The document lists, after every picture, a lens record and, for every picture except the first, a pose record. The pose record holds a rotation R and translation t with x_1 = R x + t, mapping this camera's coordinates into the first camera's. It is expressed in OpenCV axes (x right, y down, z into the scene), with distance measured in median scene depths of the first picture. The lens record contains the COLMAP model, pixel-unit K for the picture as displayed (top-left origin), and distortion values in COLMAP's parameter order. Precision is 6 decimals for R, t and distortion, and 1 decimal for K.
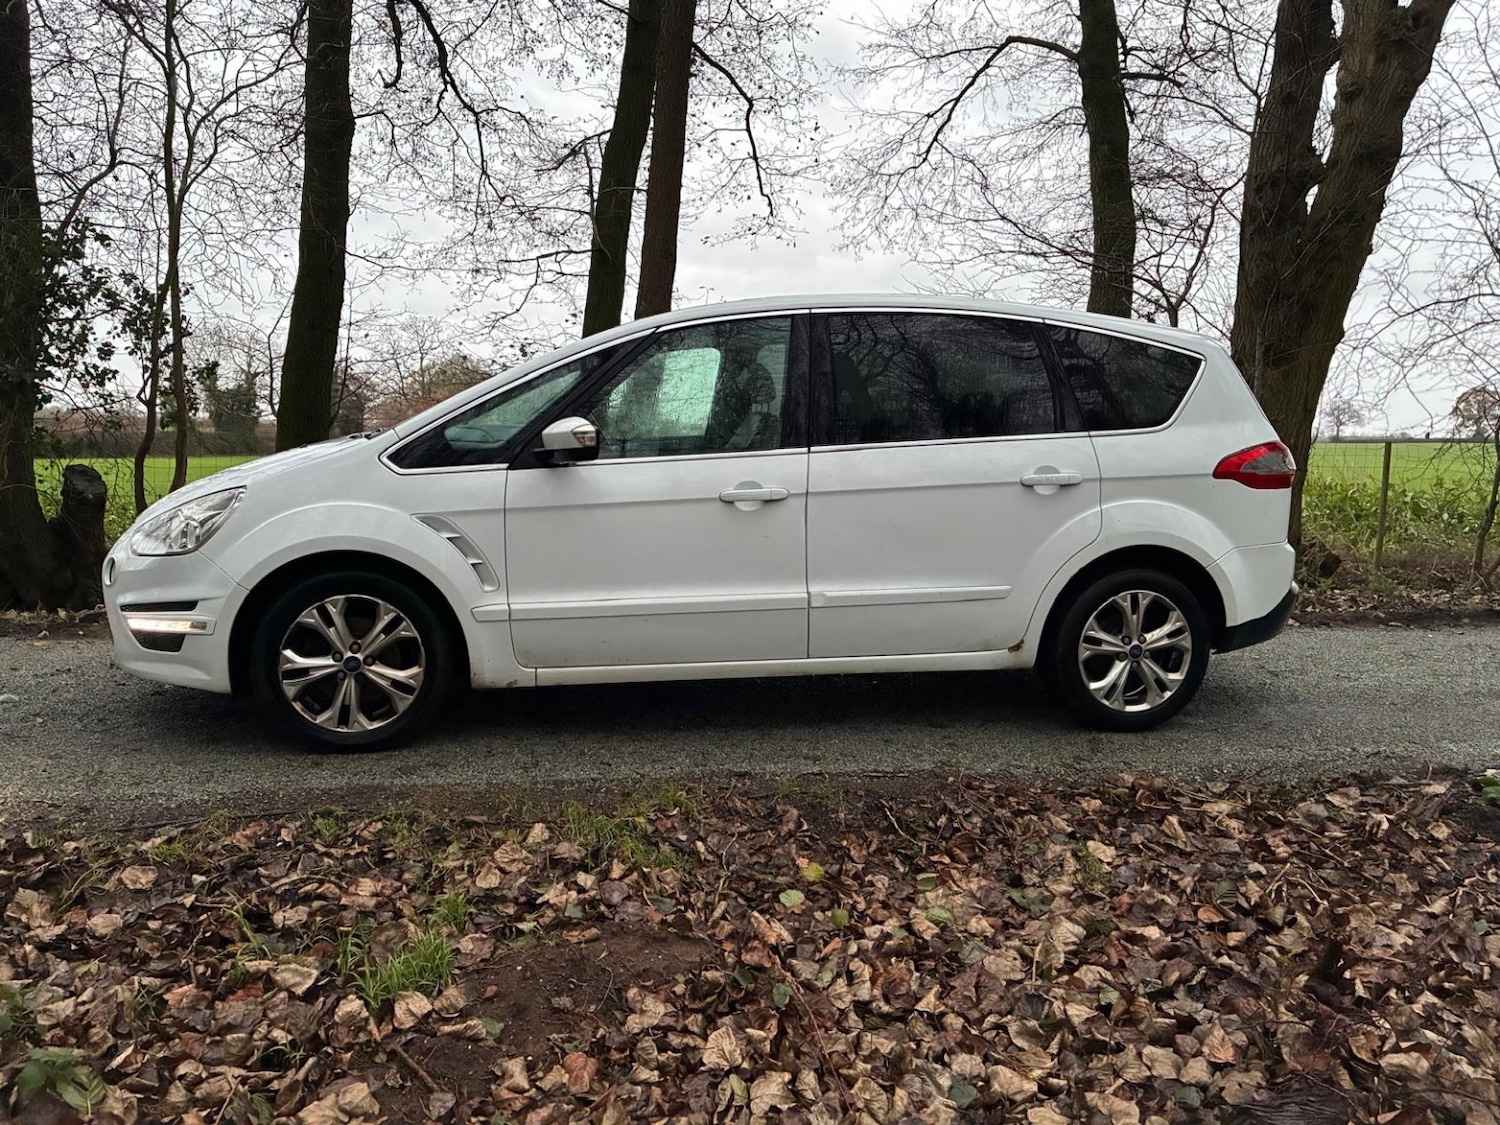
lens RADIAL K [[1174.6, 0, 743.4], [0, 1174.6, 530.2], [0, 0, 1]] dist [0.061834, -0.084056]
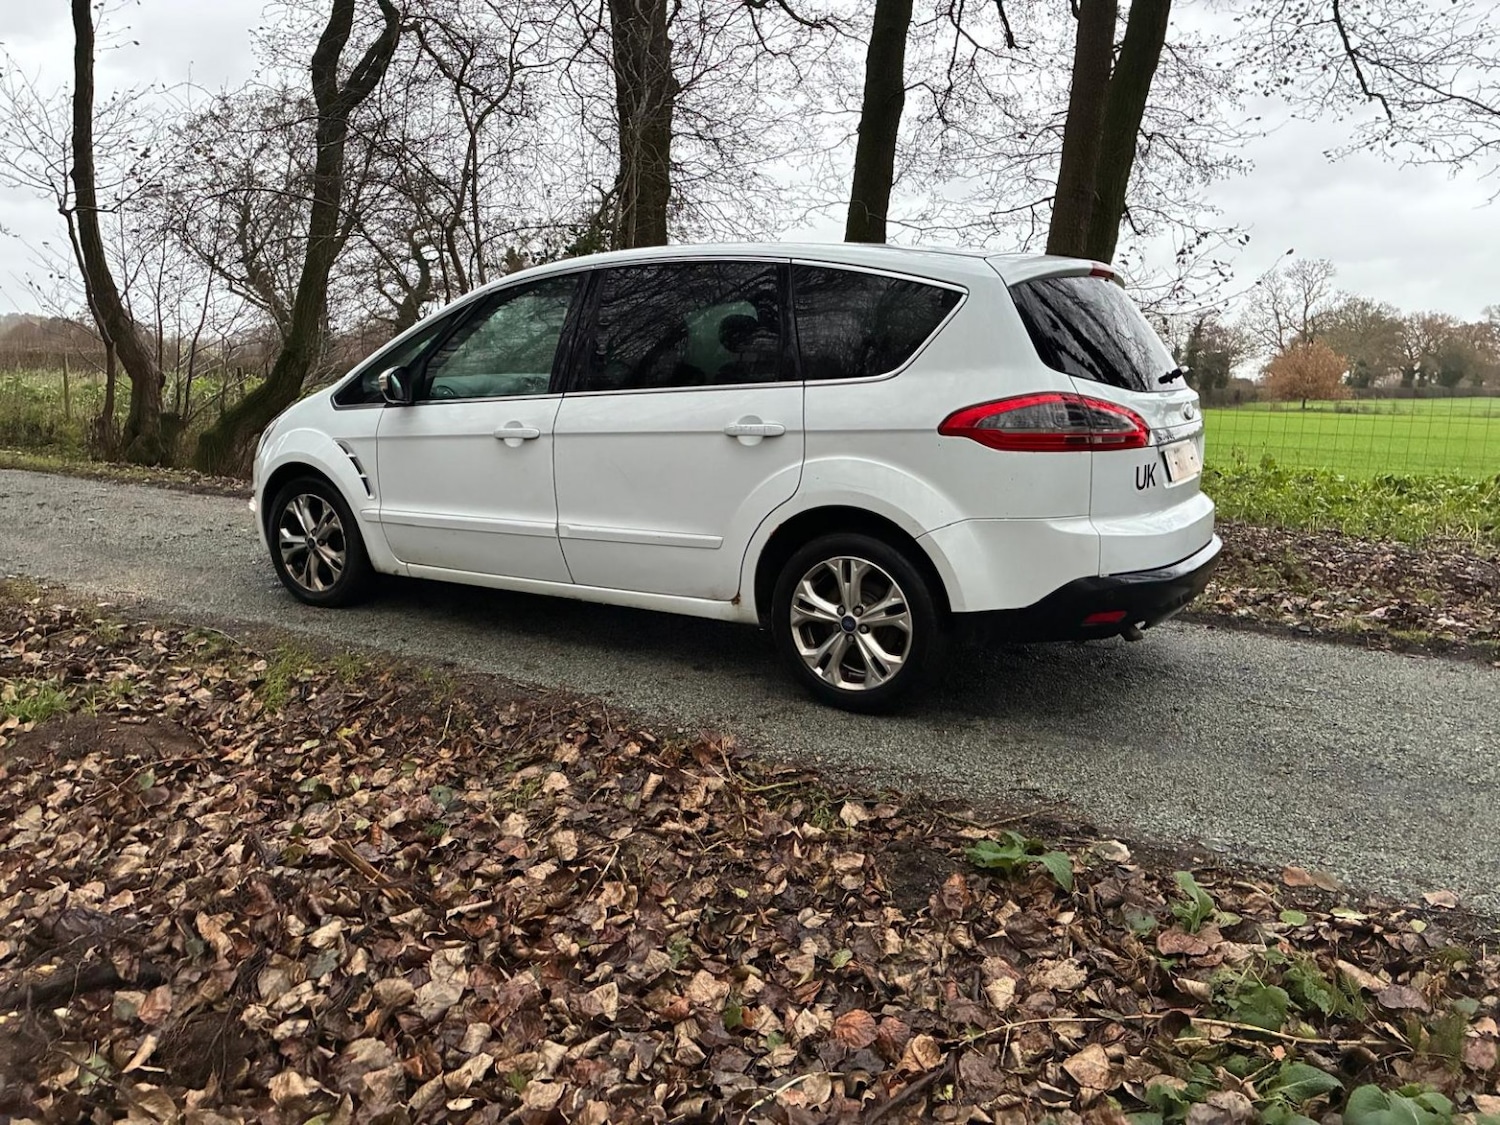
lens RADIAL K [[1164.3, 0, 752.4], [0, 1164.3, 569.1], [0, 0, 1]] dist [0.072613, -0.107975]
pose [[0.727378, 0.110507, -0.677281, 0.900023], [-0.062568, 0.993518, 0.094908, -0.019946], [0.683379, -0.026658, 0.729577, 0.297252]]
